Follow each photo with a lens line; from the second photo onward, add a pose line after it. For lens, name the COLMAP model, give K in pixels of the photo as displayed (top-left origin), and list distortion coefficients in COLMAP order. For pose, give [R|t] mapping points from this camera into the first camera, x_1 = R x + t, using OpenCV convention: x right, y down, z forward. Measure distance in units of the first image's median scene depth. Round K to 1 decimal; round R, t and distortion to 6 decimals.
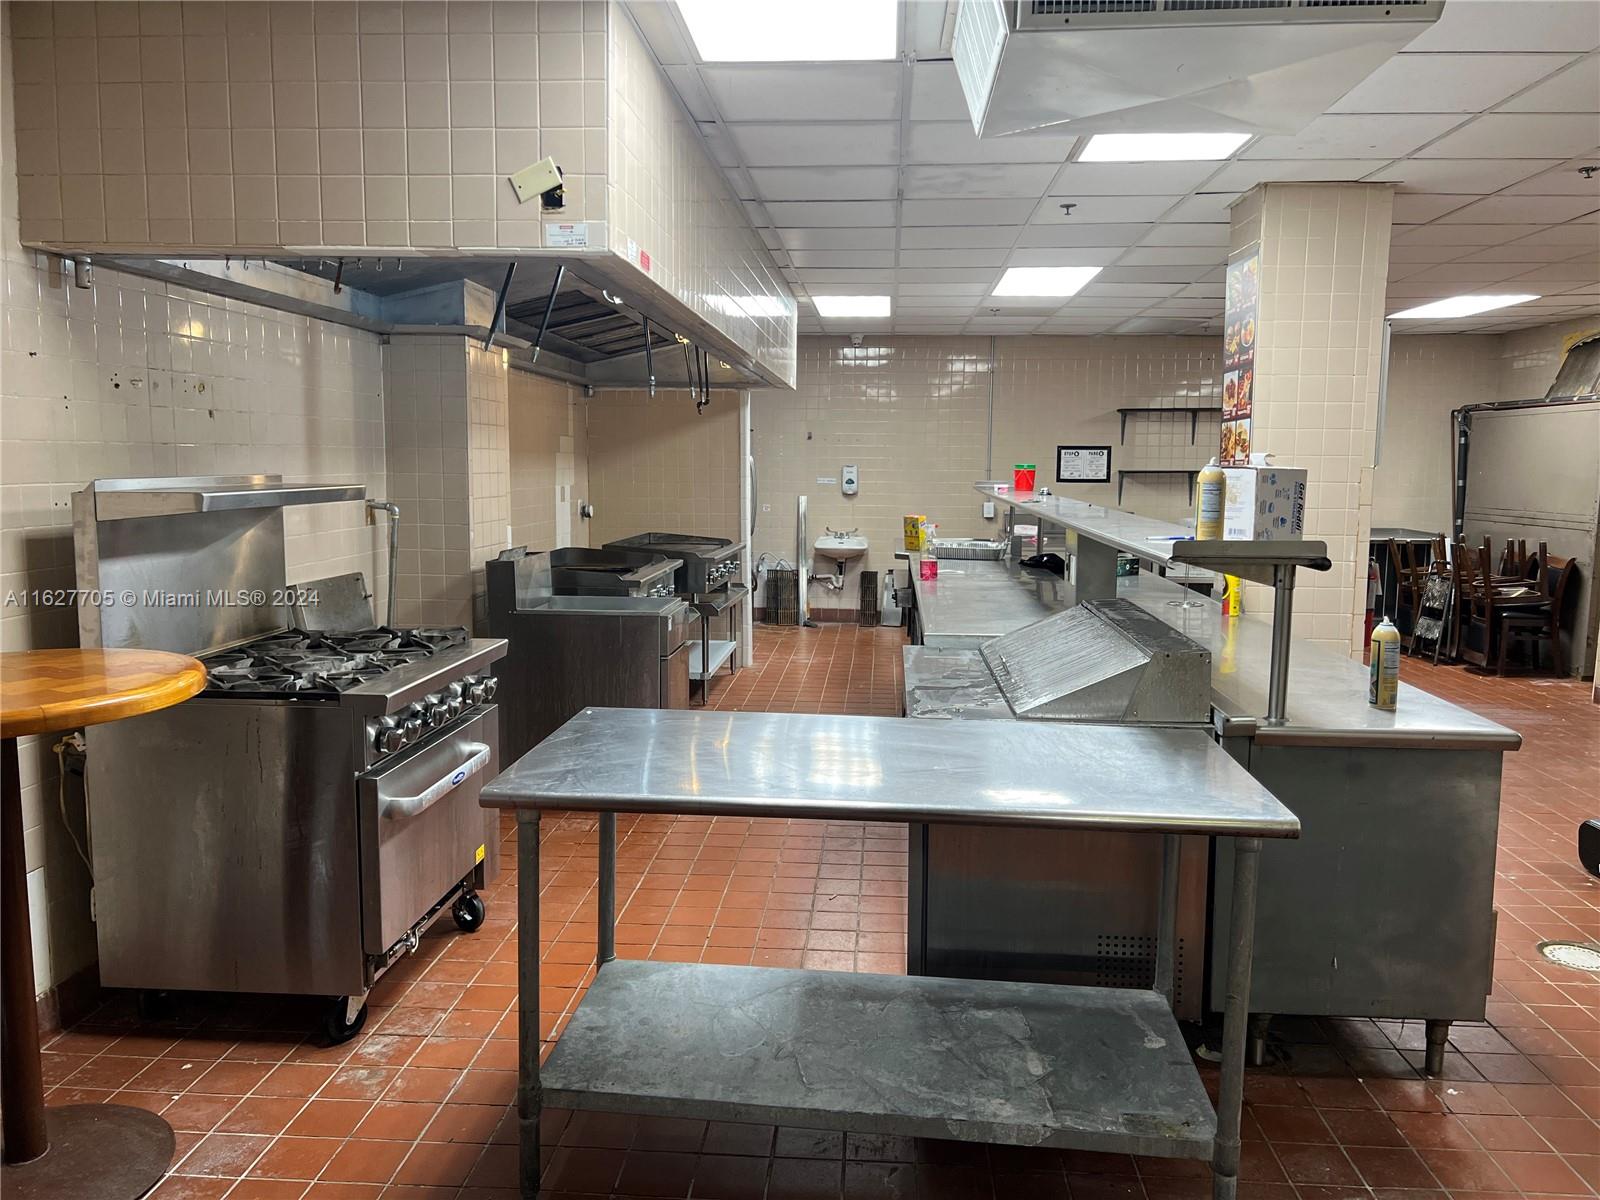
lens RADIAL K [[1189.0, 0, 808.9], [0, 1189.0, 585.3], [0, 0, 1]] dist [0.072055, -0.078546]
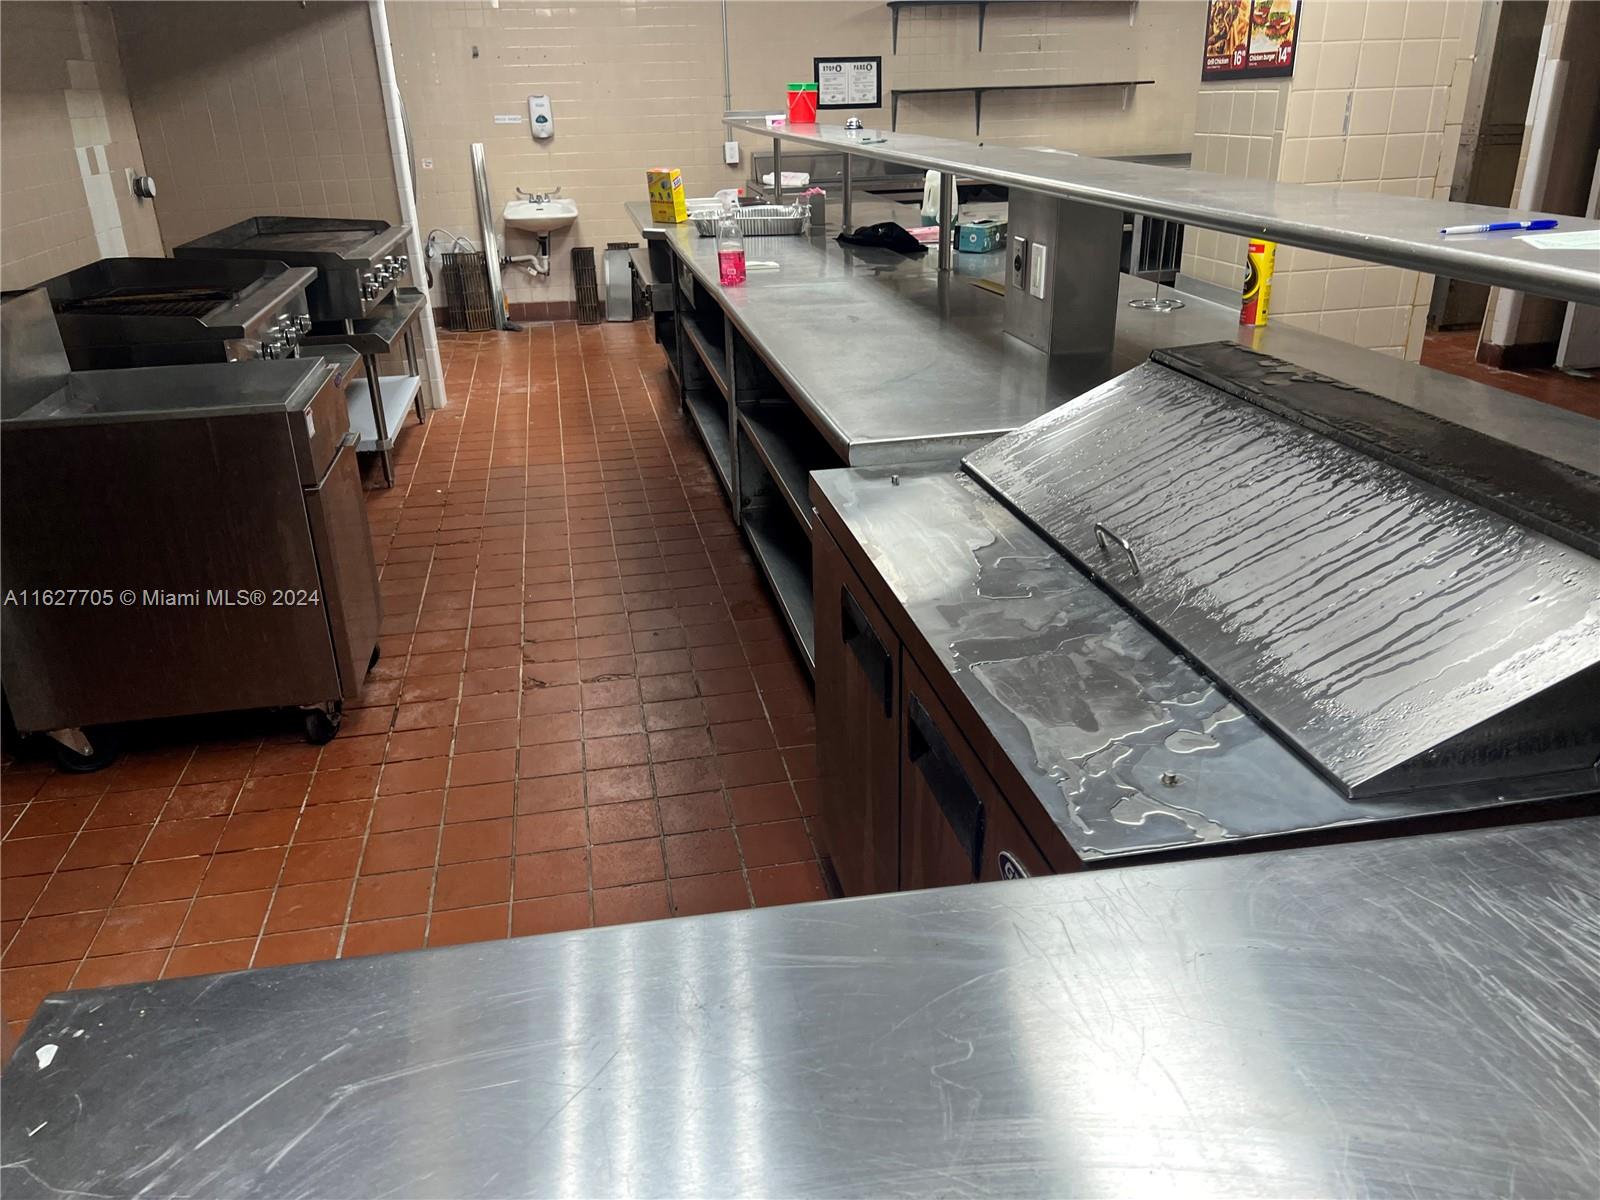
lens RADIAL K [[1204.7, 0, 794.0], [0, 1204.7, 604.8], [0, 0, 1]] dist [0.056637, -0.080058]
pose [[0.966899, -0.129924, 0.219607, -0.038454], [0.059890, 0.952172, 0.299636, -0.040250], [-0.248033, -0.276566, 0.928435, 0.429689]]
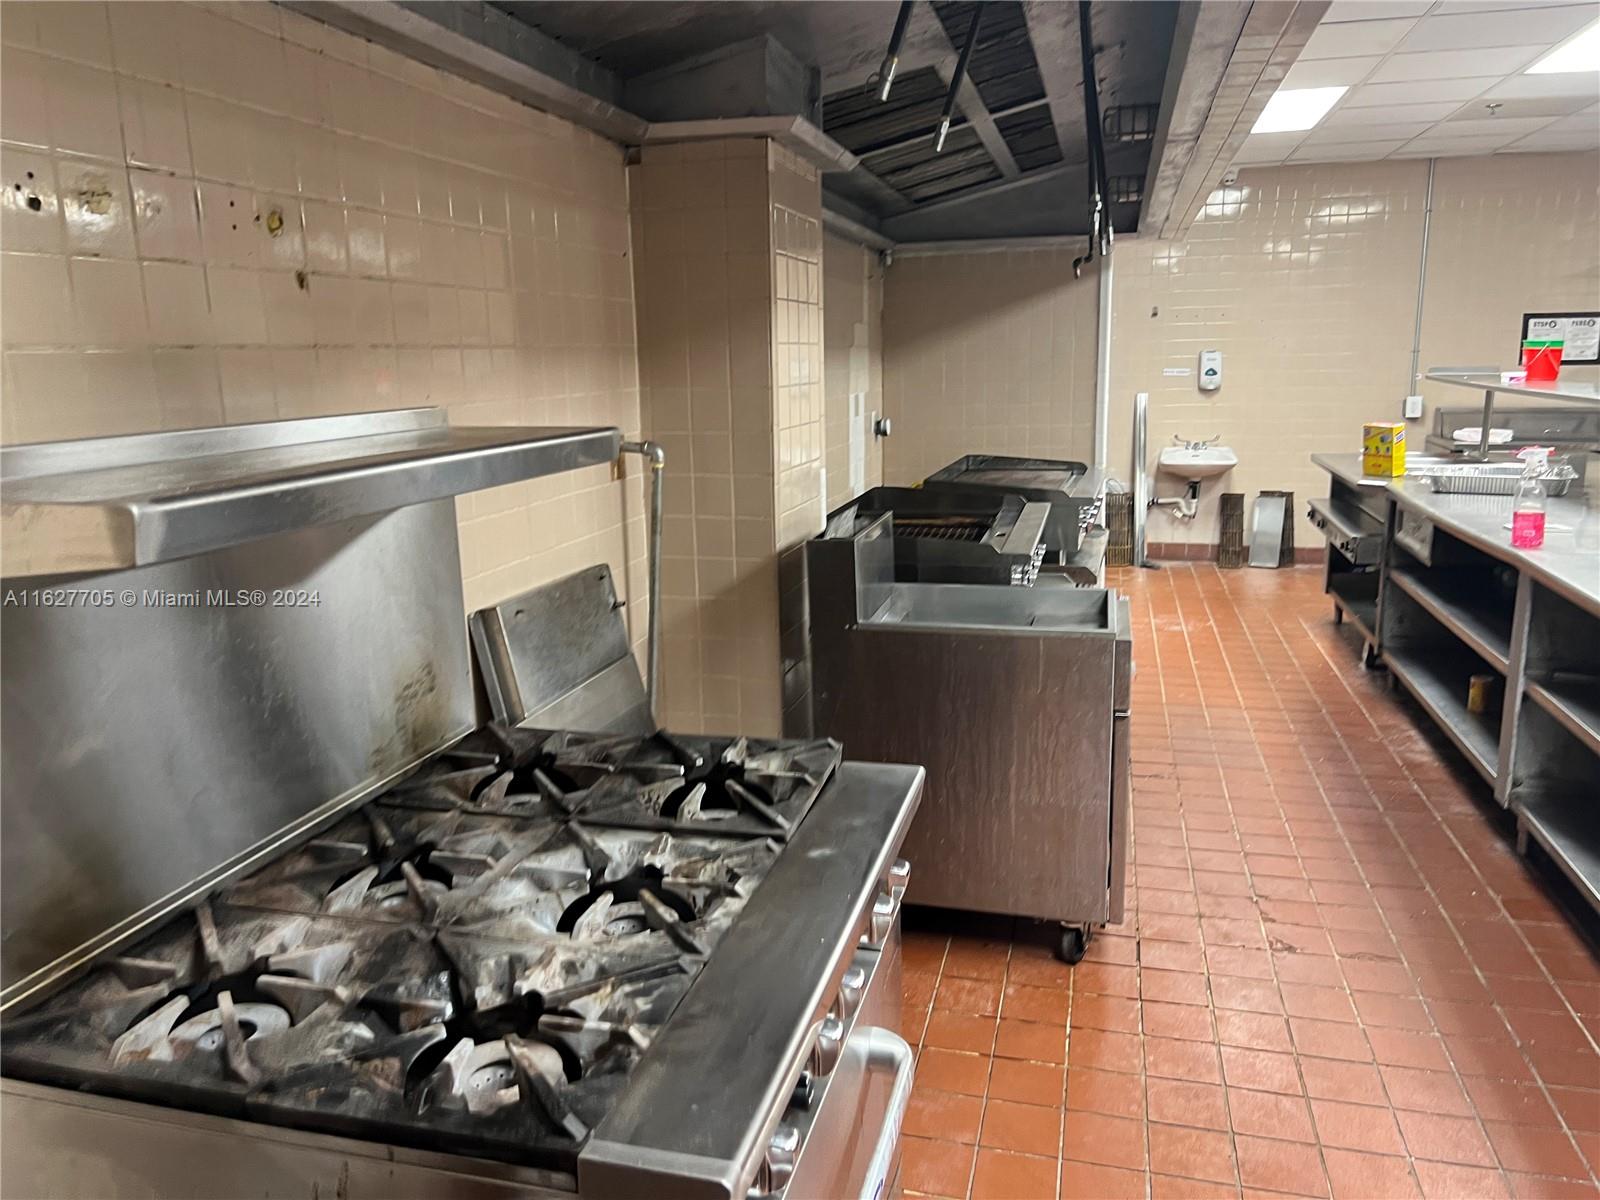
lens RADIAL K [[1205.4, 0, 805.0], [0, 1205.4, 604.1], [0, 0, 1]] dist [0.063270, -0.093487]
pose [[0.983455, 0.008481, -0.180952, -0.167775], [0.009946, 0.994869, 0.100682, -0.048676], [0.180877, -0.100816, 0.978325, 0.430865]]
